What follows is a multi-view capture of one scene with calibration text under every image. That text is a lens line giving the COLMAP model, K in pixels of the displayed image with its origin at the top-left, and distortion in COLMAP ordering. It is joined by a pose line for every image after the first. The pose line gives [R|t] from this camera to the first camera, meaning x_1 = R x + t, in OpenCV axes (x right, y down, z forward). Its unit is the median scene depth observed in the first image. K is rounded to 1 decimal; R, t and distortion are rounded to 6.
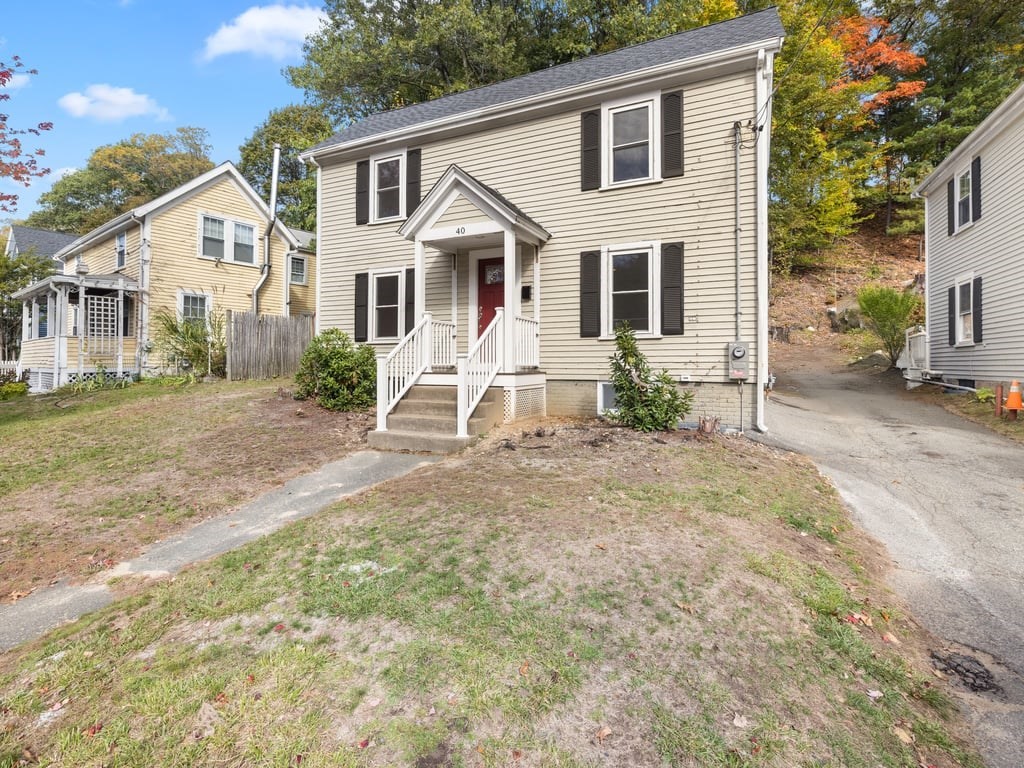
lens RADIAL K [[569.7, 0, 512.0], [0, 569.7, 384.0], [0, 0, 1]] dist [0.048625, -0.062634]
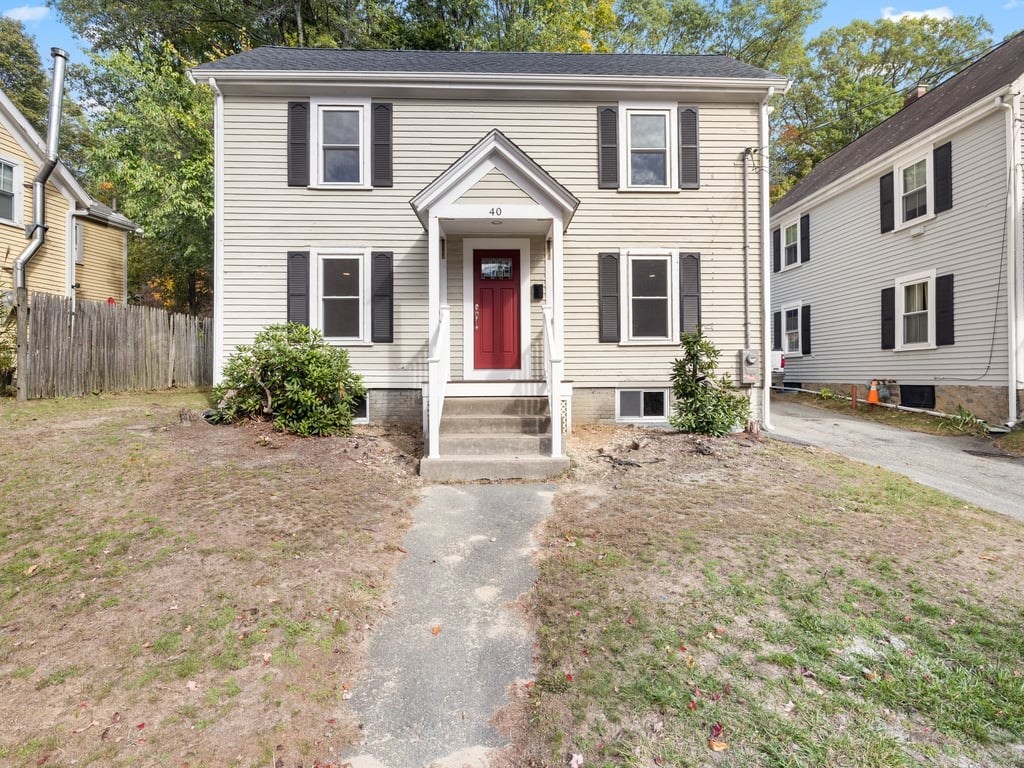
lens RADIAL K [[569.7, 0, 512.0], [0, 569.7, 384.0], [0, 0, 1]] dist [0.048625, -0.062634]
pose [[0.861743, -0.016483, 0.507077, -0.485372], [0.023658, 0.999690, -0.007709, -0.008957], [-0.506793, 0.018640, 0.861866, 0.257309]]
